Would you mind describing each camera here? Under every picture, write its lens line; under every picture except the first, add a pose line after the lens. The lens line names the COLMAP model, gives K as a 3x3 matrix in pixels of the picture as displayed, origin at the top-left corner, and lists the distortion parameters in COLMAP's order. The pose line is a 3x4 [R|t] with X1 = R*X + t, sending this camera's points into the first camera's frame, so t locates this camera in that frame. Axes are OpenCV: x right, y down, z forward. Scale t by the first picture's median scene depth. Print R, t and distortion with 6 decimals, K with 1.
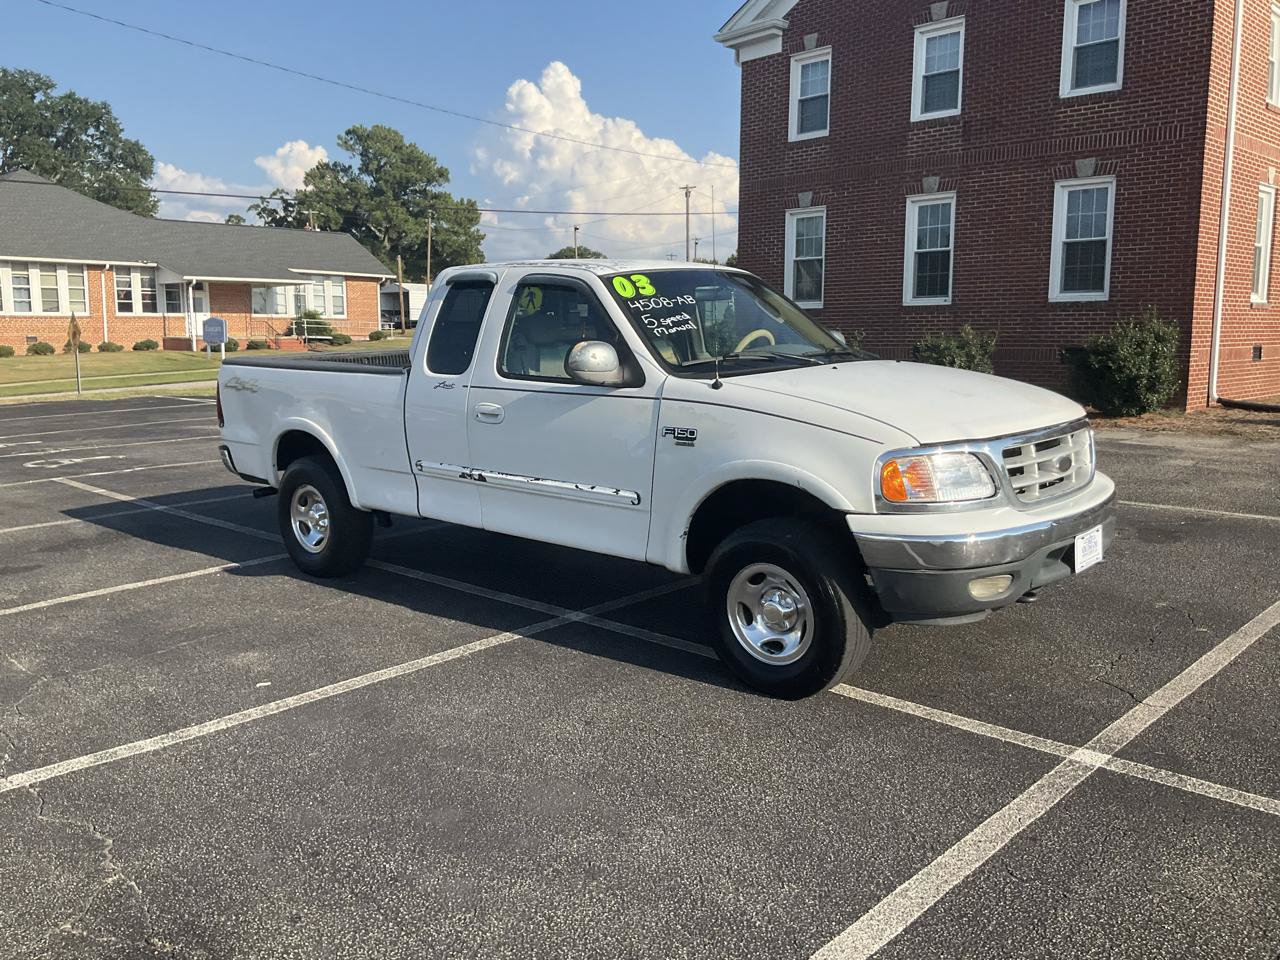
lens RADIAL K [[1060.0, 0, 640.0], [0, 1060.0, 480.0], [0, 0, 1]] dist [0.082908, -0.167103]
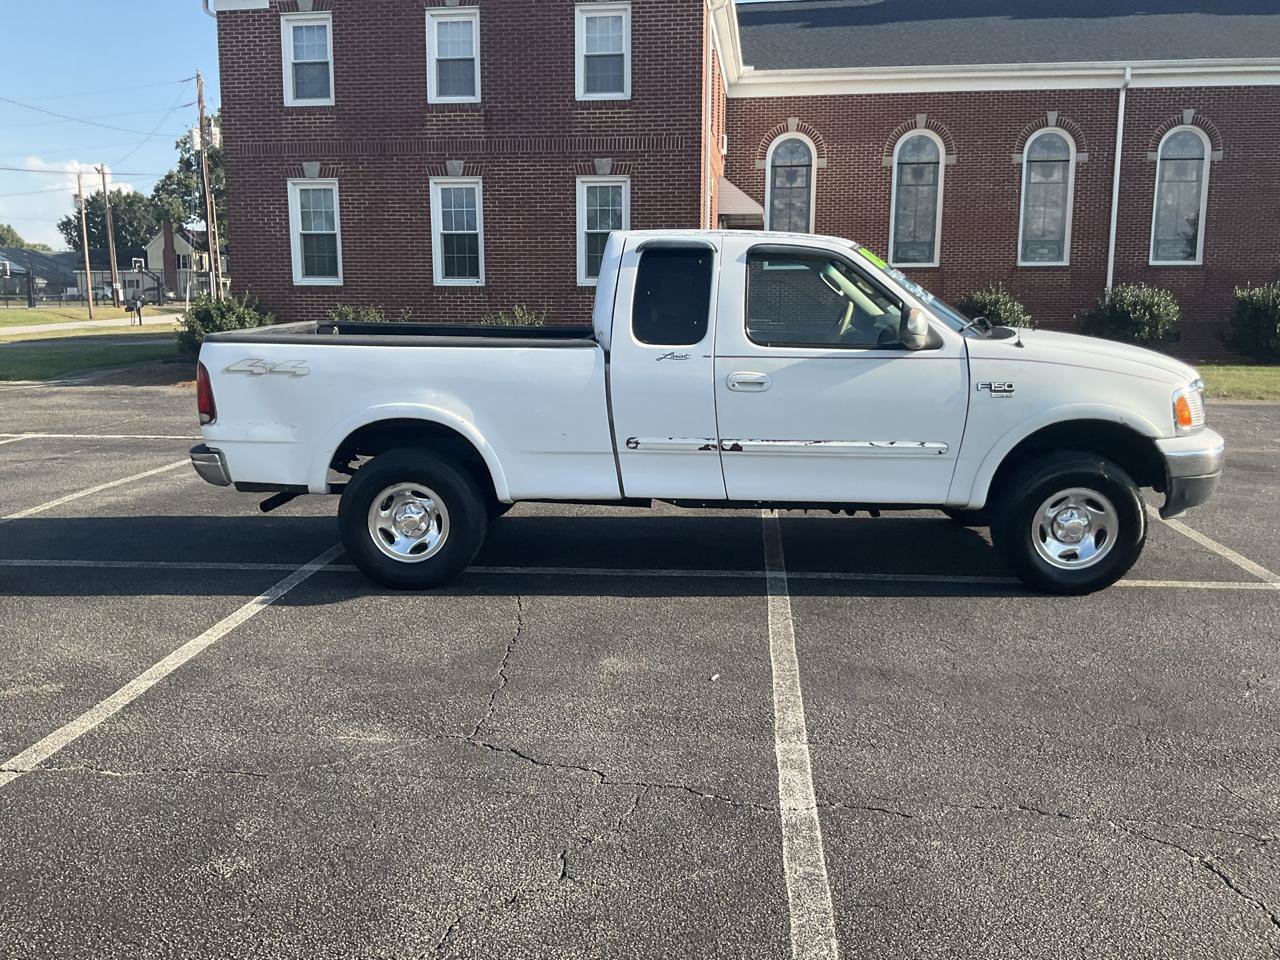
lens RADIAL K [[1054.4, 0, 641.7], [0, 1054.4, 492.5], [0, 0, 1]] dist [0.086668, -0.174362]
pose [[0.777822, -0.102868, 0.620009, -0.761510], [0.085532, 0.994662, 0.057726, -0.022536], [-0.622637, 0.008130, 0.782468, 0.252257]]
